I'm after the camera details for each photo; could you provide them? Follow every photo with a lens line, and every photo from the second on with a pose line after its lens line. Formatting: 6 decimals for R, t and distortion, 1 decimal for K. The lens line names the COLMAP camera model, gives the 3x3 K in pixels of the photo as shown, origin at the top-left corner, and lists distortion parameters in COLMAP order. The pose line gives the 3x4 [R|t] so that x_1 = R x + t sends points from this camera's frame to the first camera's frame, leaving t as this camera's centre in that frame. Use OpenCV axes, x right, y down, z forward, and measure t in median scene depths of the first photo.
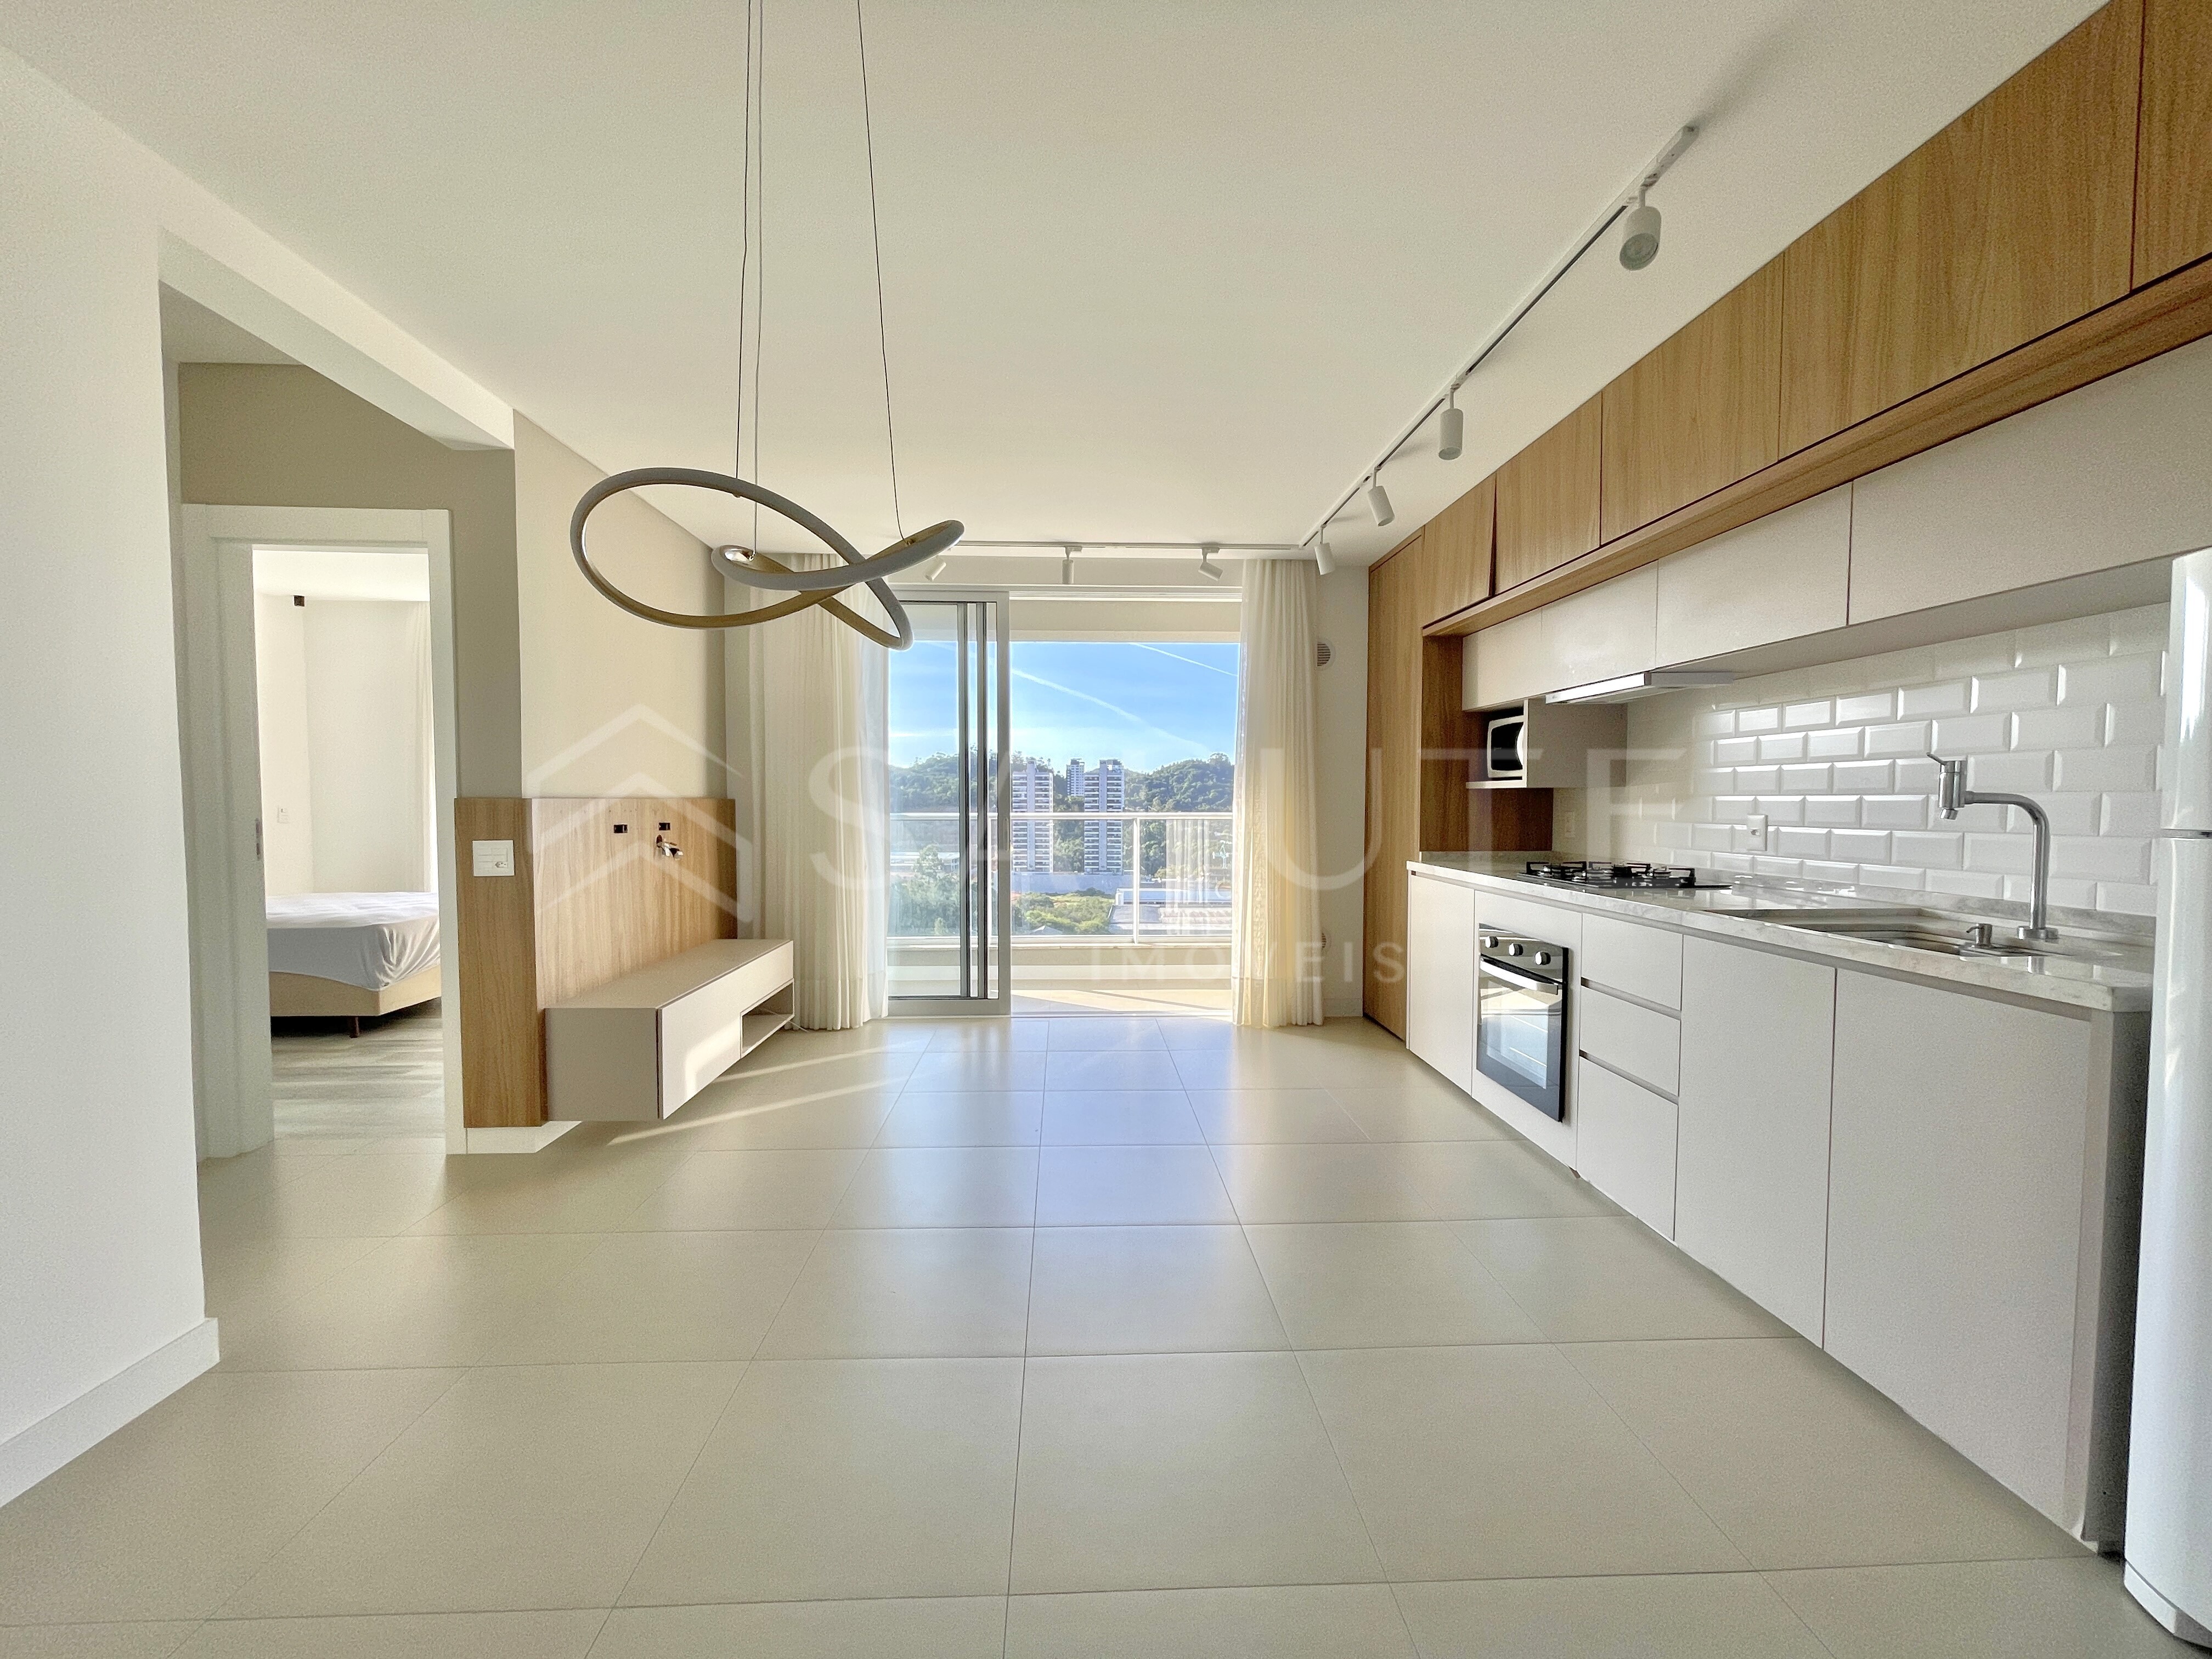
lens RADIAL K [[892.6, 0, 1098.5], [0, 892.6, 842.1], [0, 0, 1]] dist [-0.000272, -0.000548]
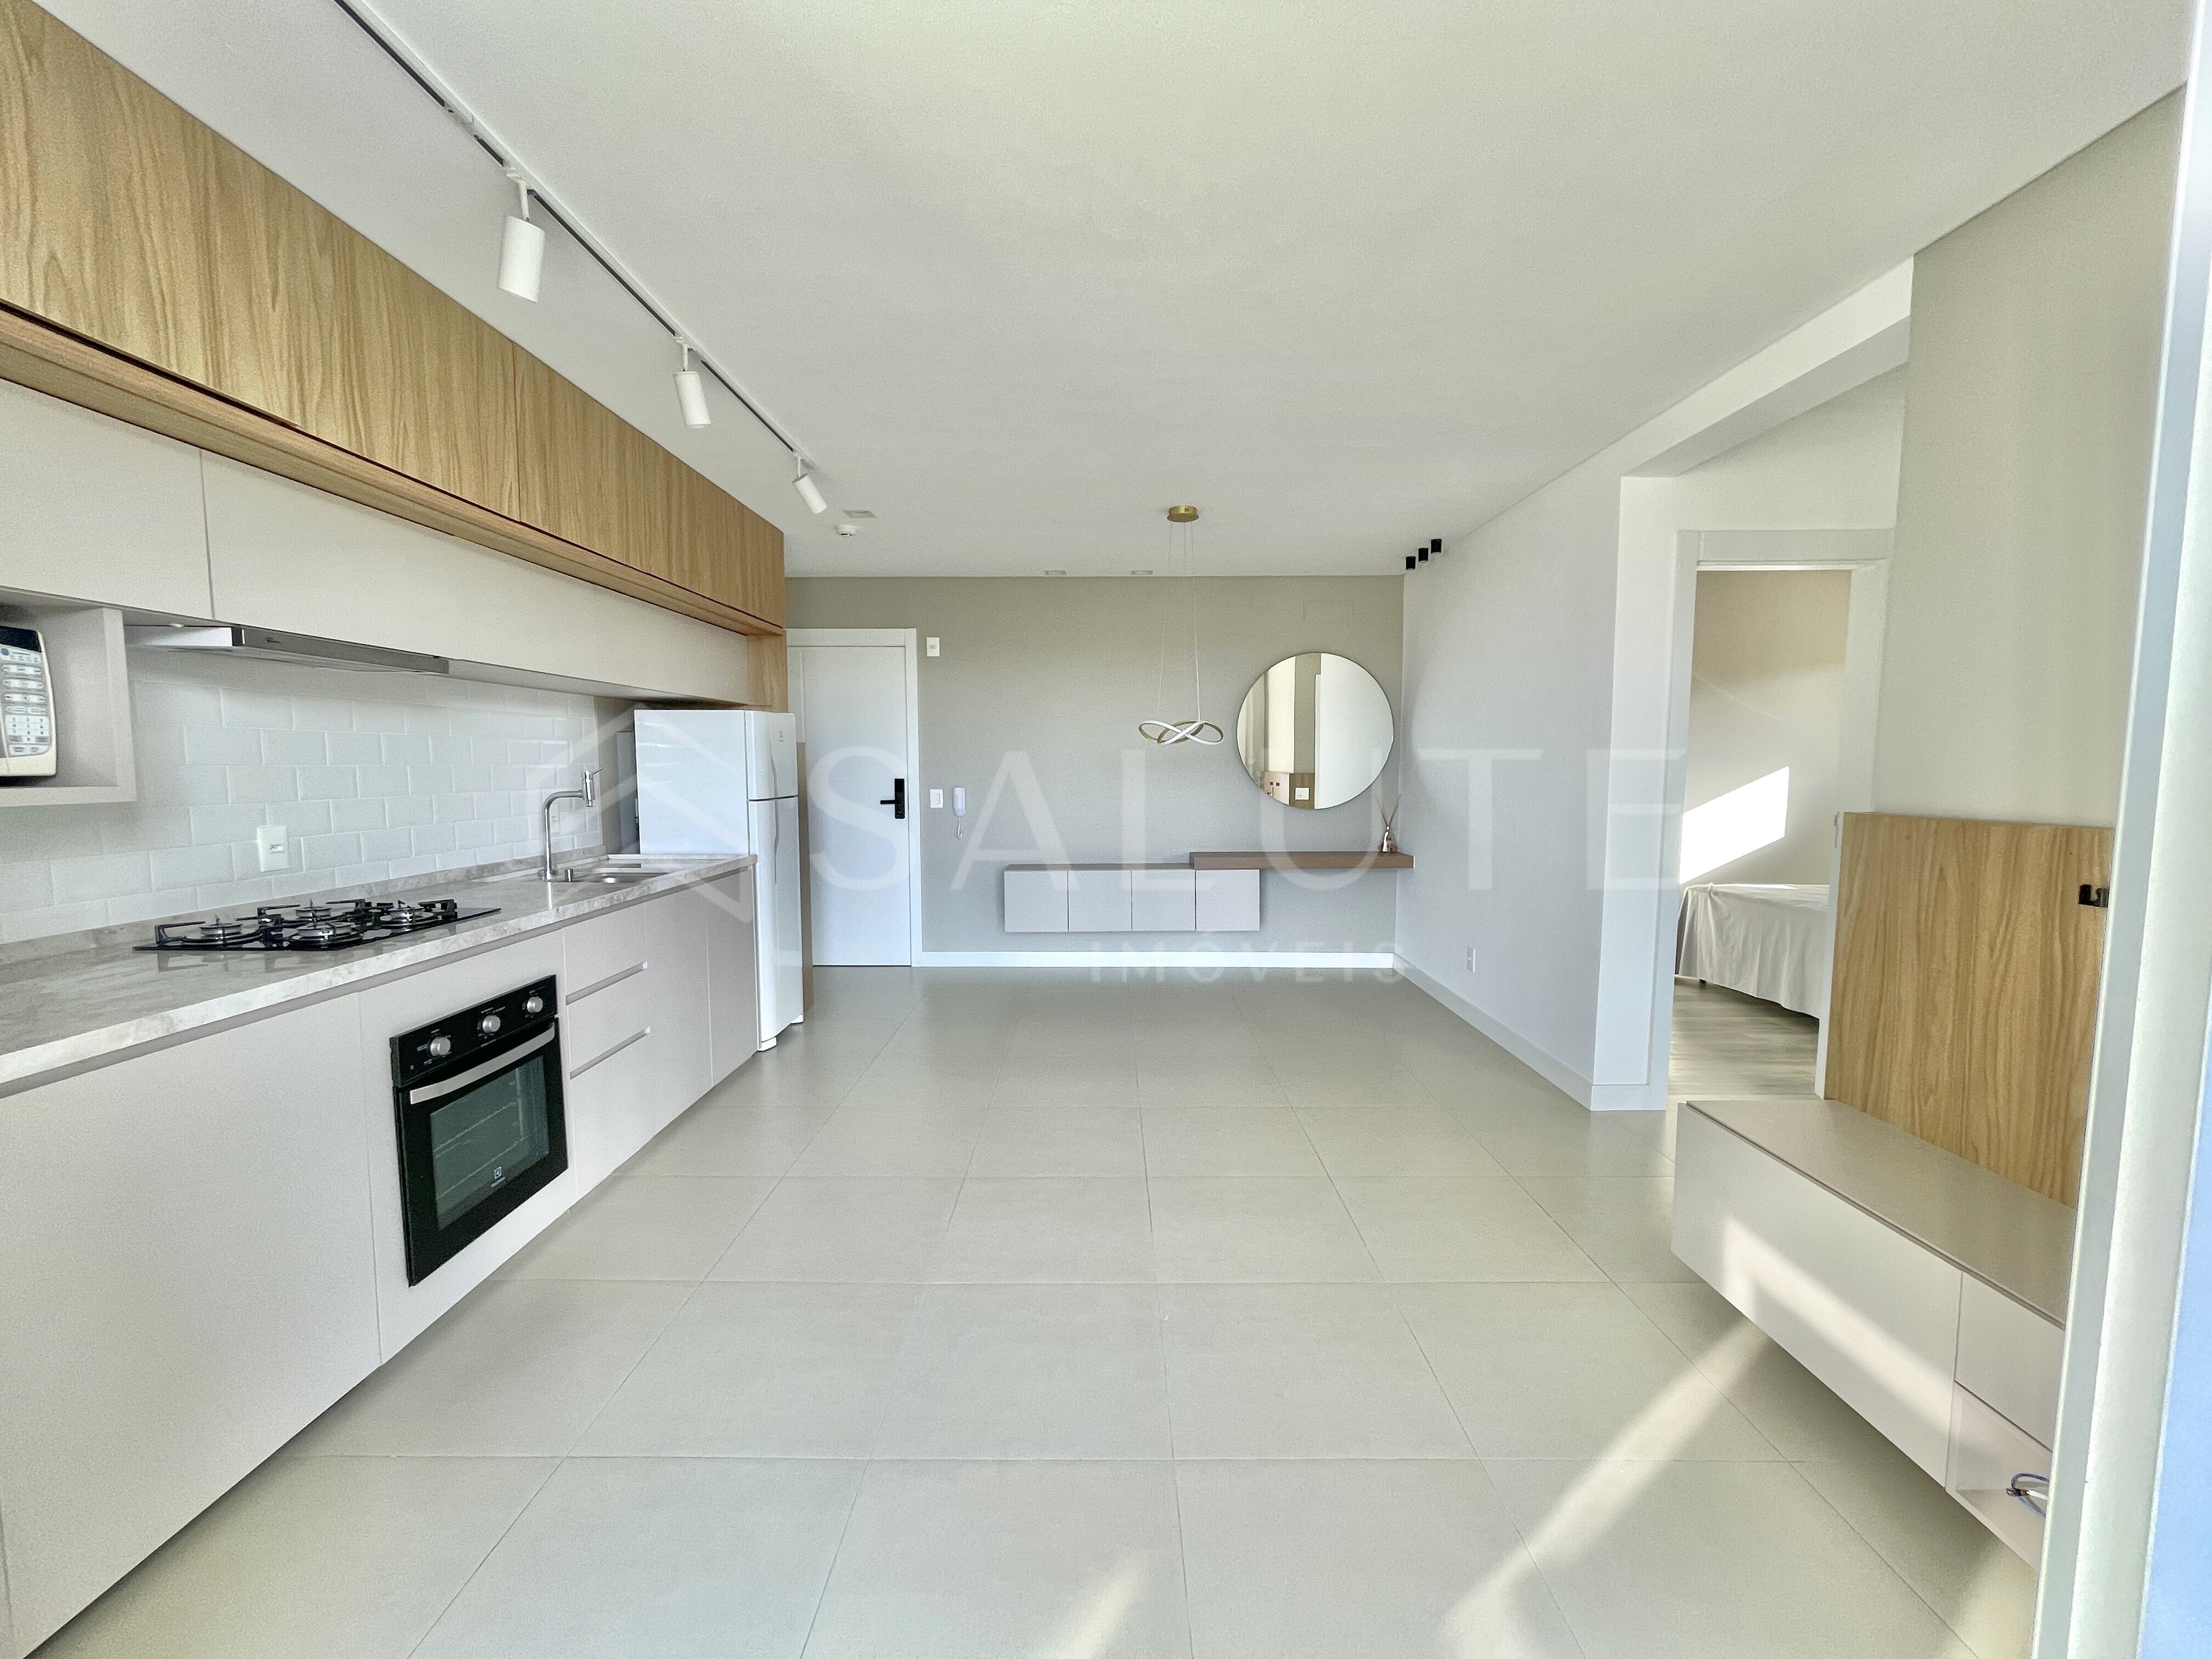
lens RADIAL K [[892.6, 0, 1098.5], [0, 892.6, 842.1], [0, 0, 1]] dist [-0.000272, -0.000548]
pose [[-0.998929, -0.004678, 0.046030, -0.044190], [0.001669, 0.990587, 0.136877, -0.107879], [-0.046237, 0.136807, -0.989518, 1.507459]]
